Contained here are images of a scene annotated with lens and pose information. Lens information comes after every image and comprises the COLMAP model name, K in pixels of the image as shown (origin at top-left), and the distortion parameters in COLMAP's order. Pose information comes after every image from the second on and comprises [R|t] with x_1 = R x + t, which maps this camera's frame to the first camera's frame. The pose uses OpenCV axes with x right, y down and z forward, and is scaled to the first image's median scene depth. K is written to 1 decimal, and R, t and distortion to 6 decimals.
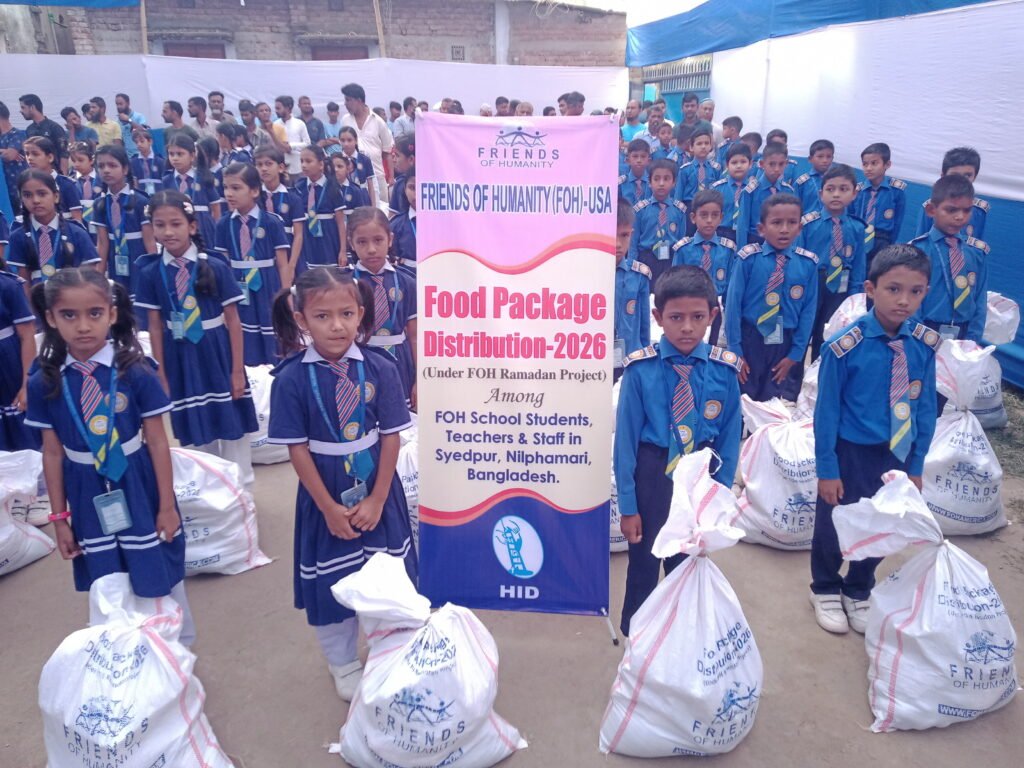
lens RADIAL K [[772.0, 0, 523.2], [0, 772.0, 407.8], [0, 0, 1]] dist [0.003823, 0.002520]
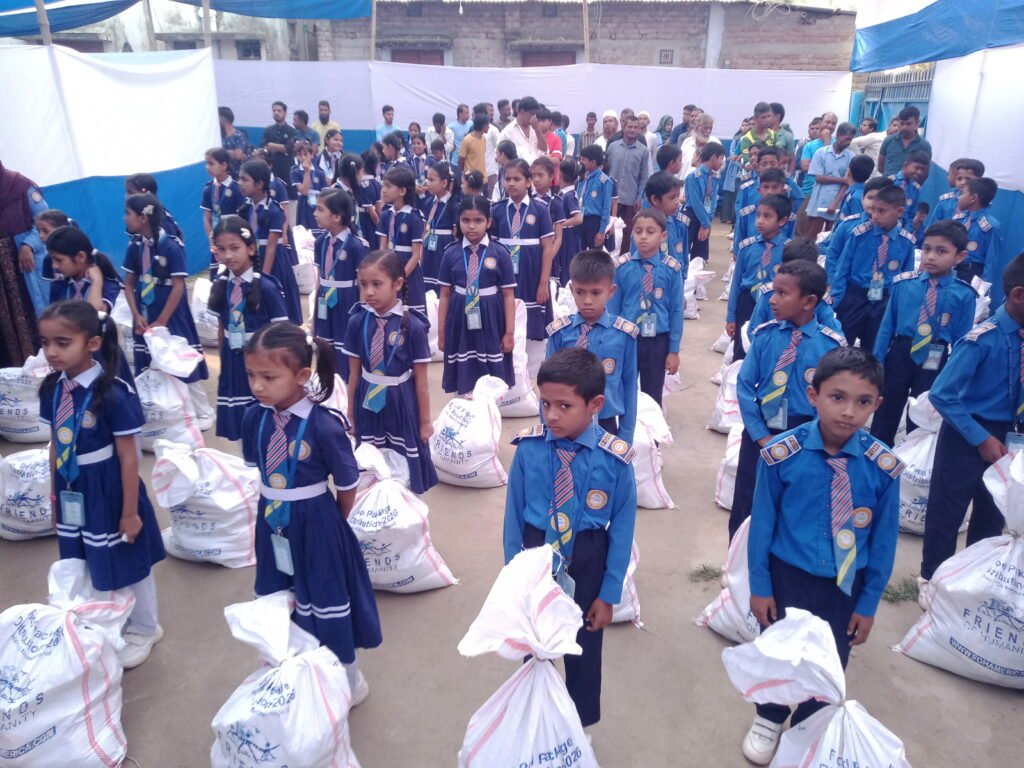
lens RADIAL K [[772.0, 0, 523.2], [0, 772.0, 407.8], [0, 0, 1]] dist [0.003823, 0.002520]
pose [[0.947882, 0.130280, -0.290769, 0.384503], [-0.126623, 0.991452, 0.031443, -0.122130], [0.292380, 0.007014, 0.956277, 0.073115]]
